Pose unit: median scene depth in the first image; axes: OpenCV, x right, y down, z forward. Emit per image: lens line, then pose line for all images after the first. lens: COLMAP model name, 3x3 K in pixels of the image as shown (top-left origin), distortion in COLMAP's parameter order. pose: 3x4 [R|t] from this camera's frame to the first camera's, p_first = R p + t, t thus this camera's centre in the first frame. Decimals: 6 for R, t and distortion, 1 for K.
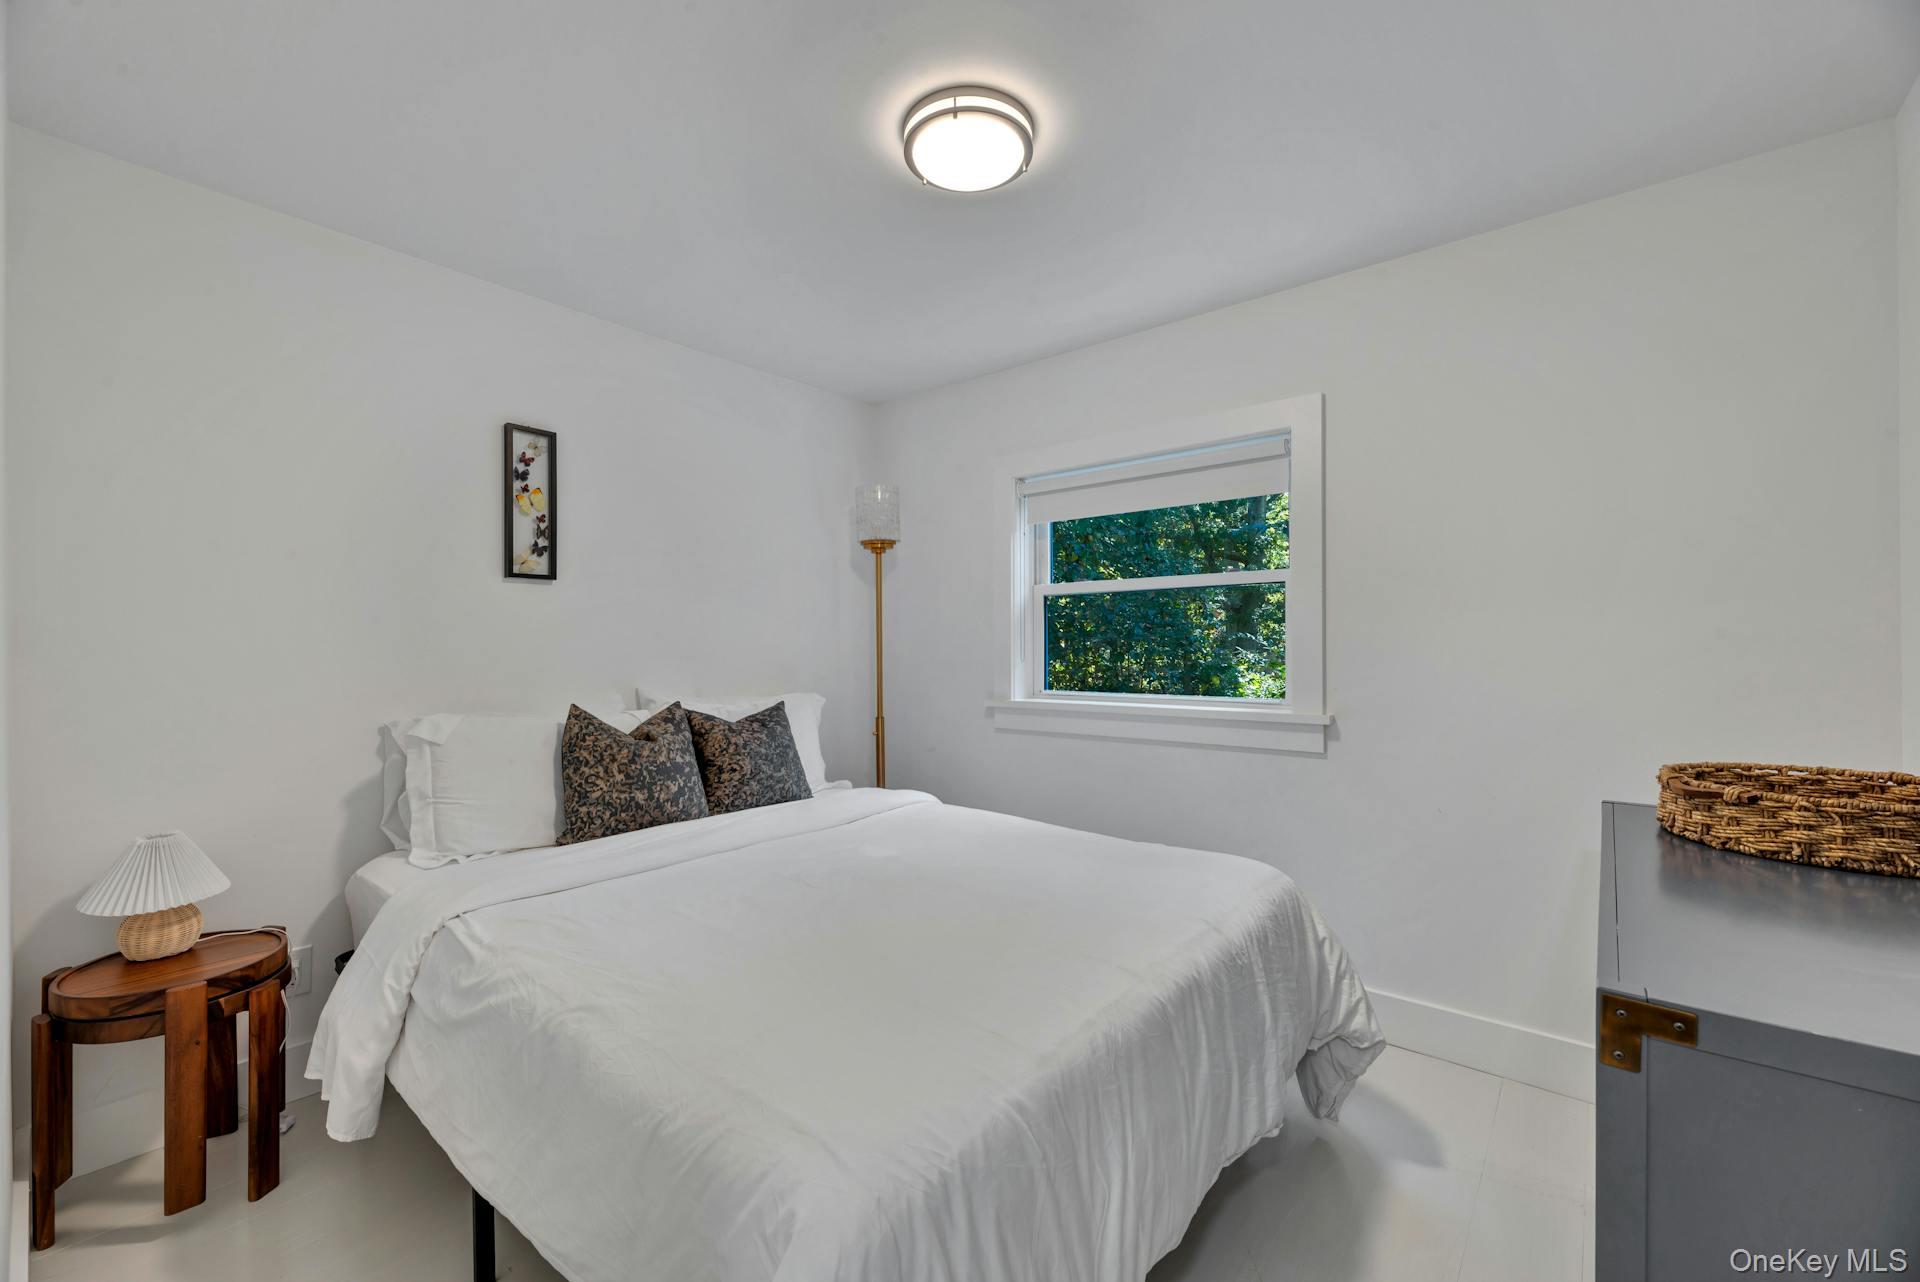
lens RADIAL K [[770.0, 0, 963.8], [0, 770.0, 656.3], [0, 0, 1]] dist [0.000398, 0.000071]
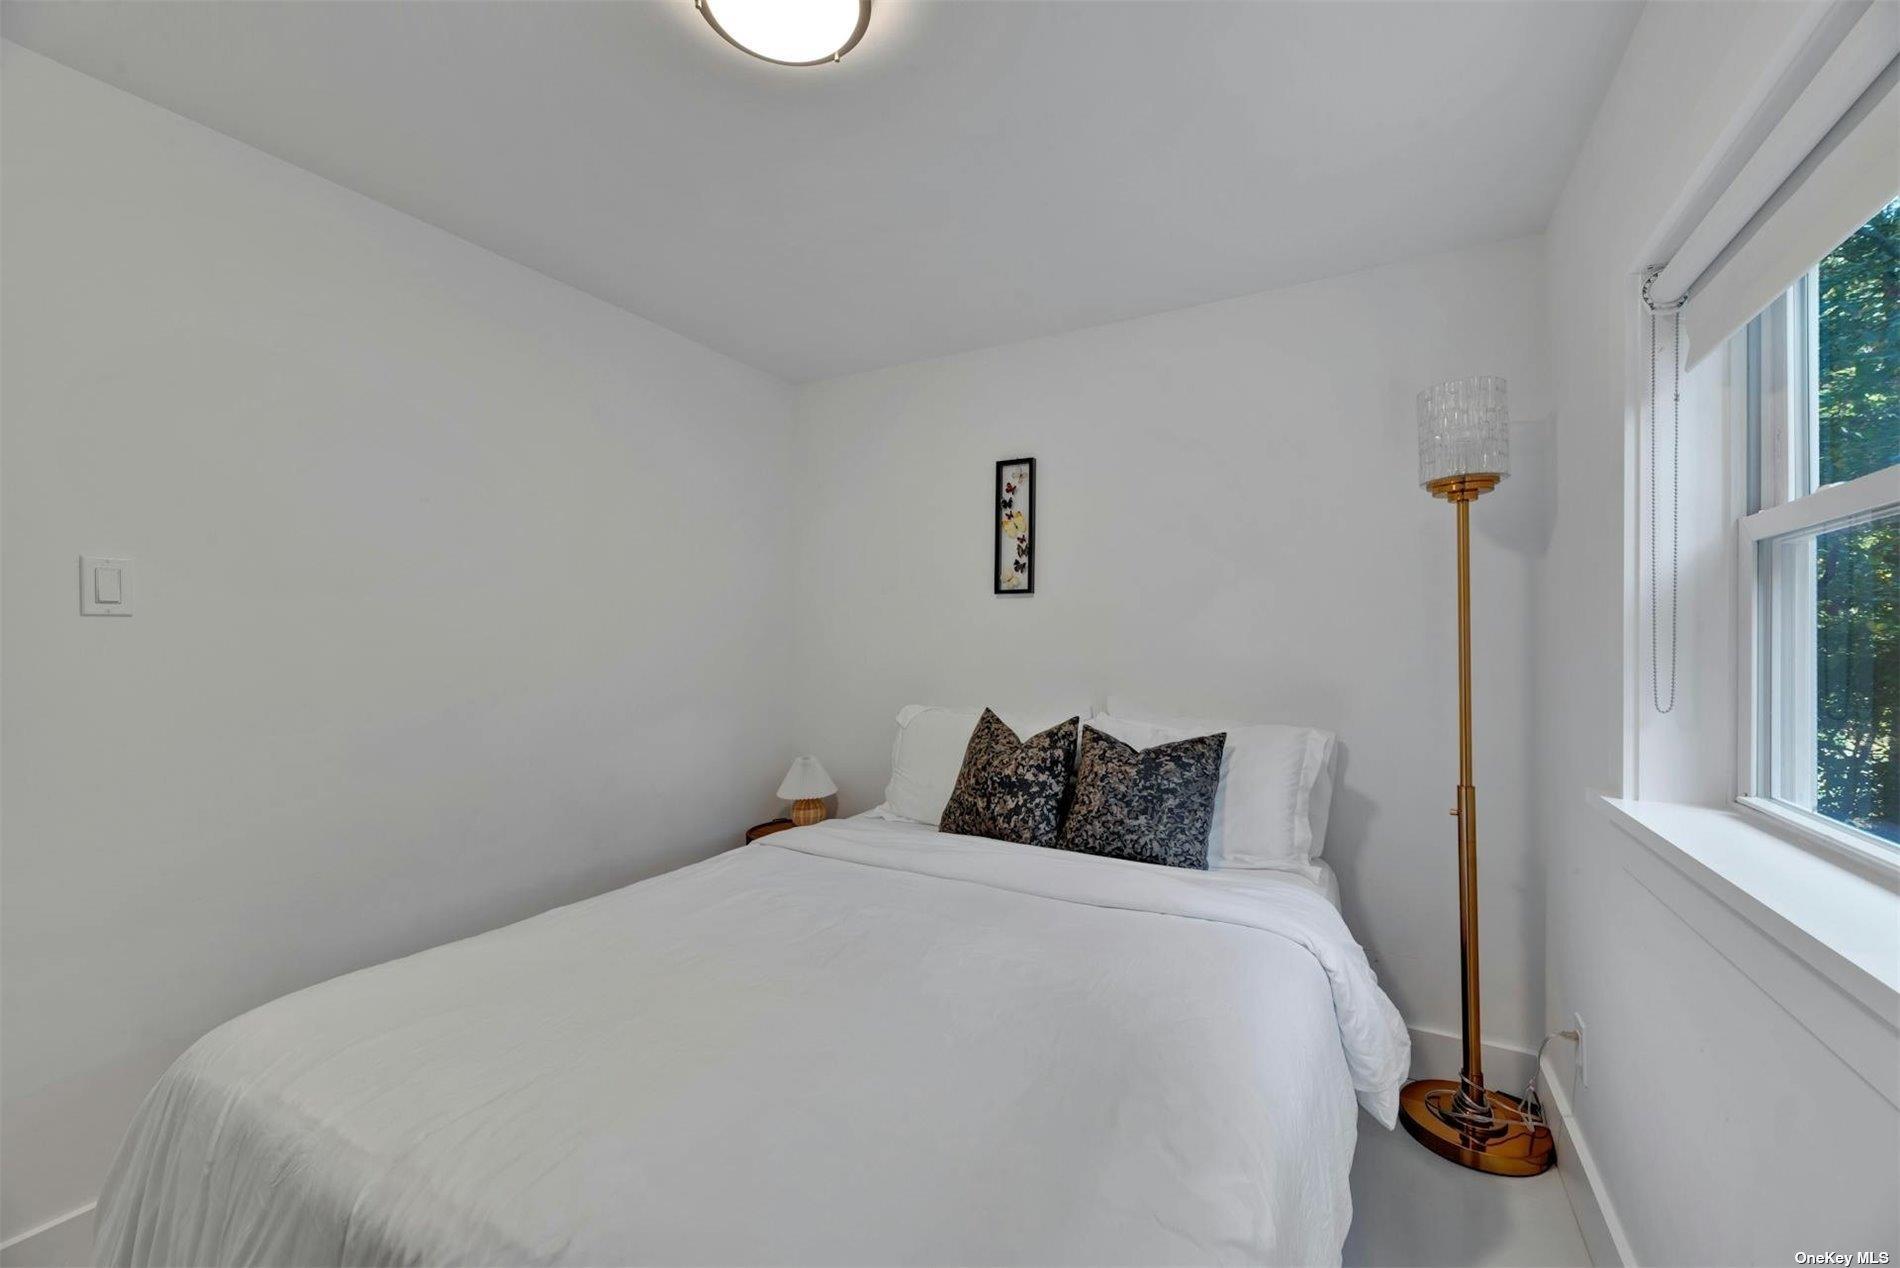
lens RADIAL K [[762.0, 0, 953.8], [0, 762.0, 649.1], [0, 0, 1]] dist [0.000398, 0.000071]
pose [[0.189012, 0.003373, -0.981969, 0.509467], [-0.025376, 0.999677, -0.001451, -0.017008], [0.981647, 0.025193, 0.189036, 0.710363]]
